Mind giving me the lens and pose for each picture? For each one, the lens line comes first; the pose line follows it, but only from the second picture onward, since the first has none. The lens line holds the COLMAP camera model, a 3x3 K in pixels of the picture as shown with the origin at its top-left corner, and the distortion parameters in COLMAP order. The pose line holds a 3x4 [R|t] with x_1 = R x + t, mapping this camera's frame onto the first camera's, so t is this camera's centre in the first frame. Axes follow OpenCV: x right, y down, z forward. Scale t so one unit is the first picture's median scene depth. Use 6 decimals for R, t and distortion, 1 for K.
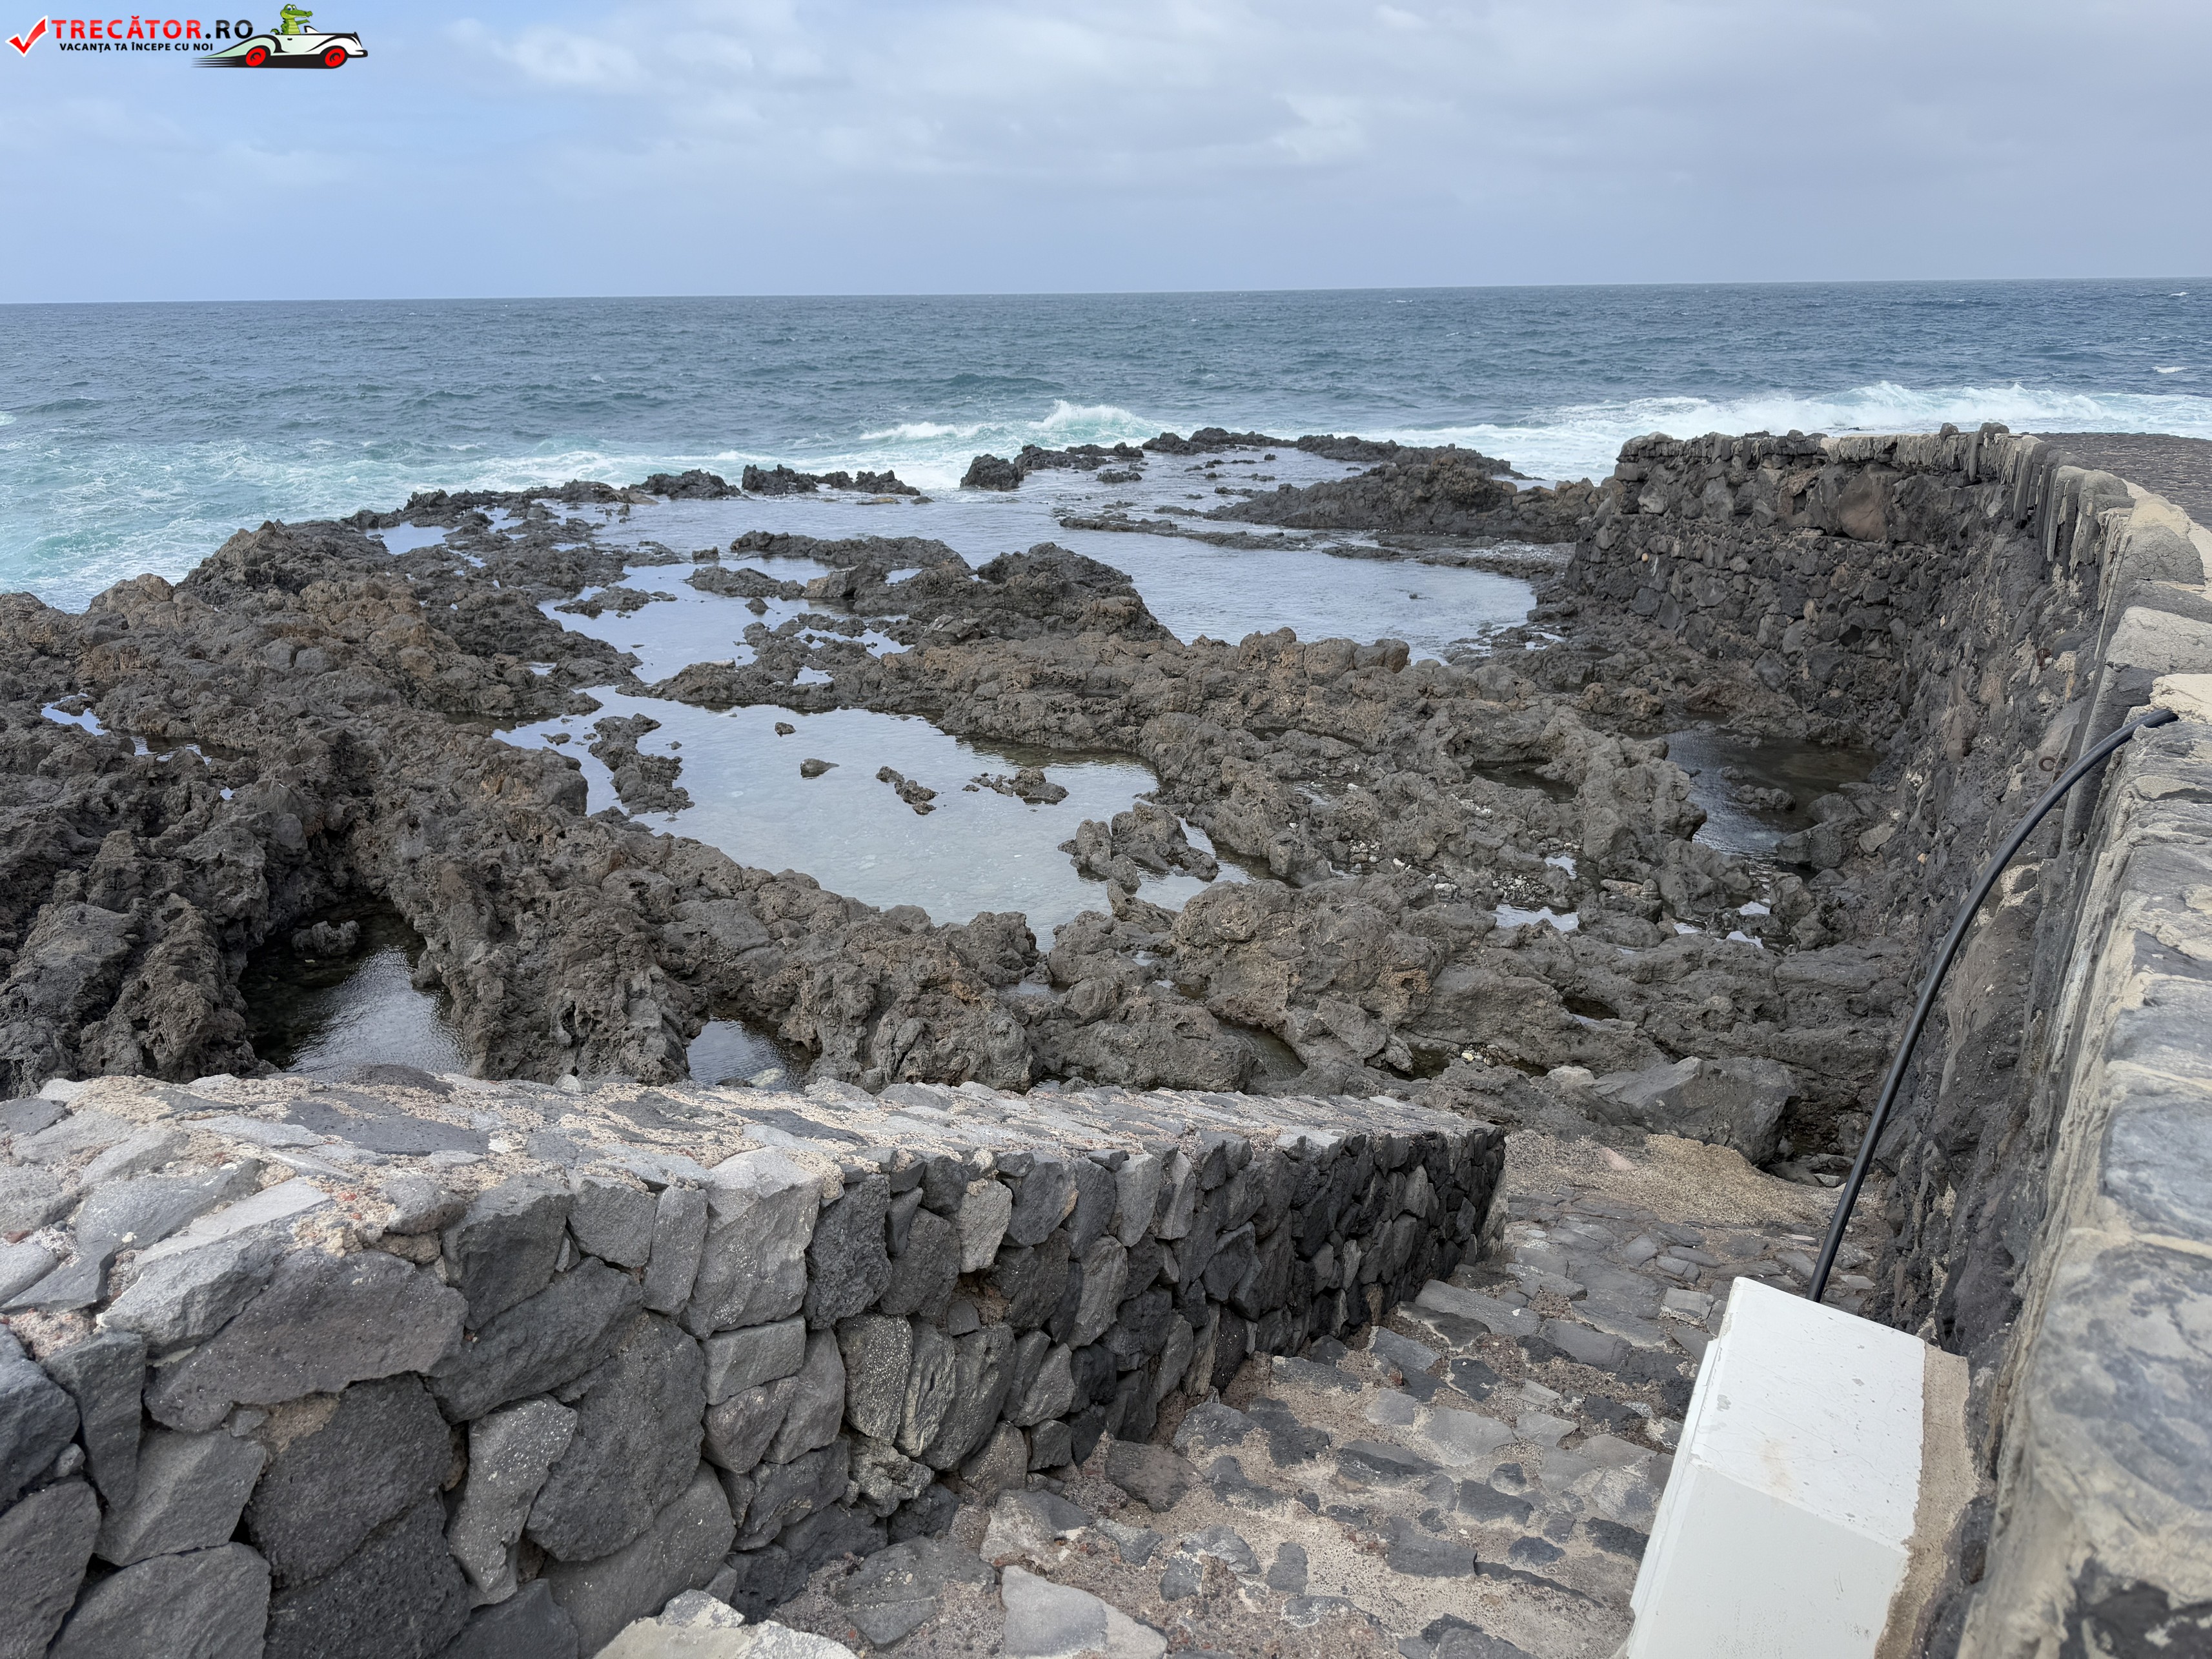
lens RADIAL K [[1522.1, 0, 1116.3], [0, 1522.1, 829.8], [0, 0, 1]] dist [0.096532, -0.152341]
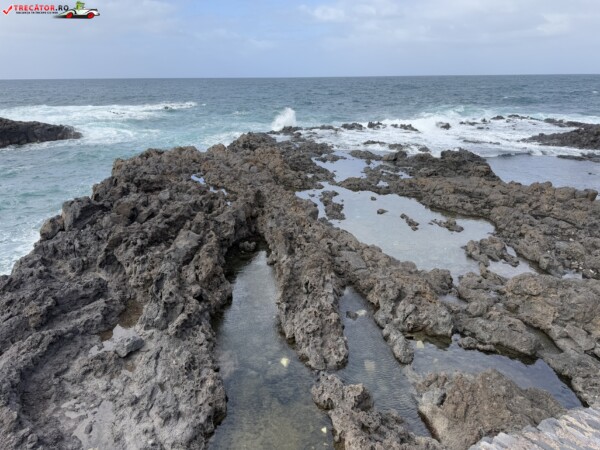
lens RADIAL K [[412.8, 0, 302.8], [0, 412.8, 225.1], [0, 0, 1]] dist [0.096532, -0.152341]
pose [[0.929438, 0.122193, -0.348158, -0.045686], [-0.119721, 0.992393, 0.028694, -0.019612], [0.349016, 0.015012, 0.936996, 0.106313]]
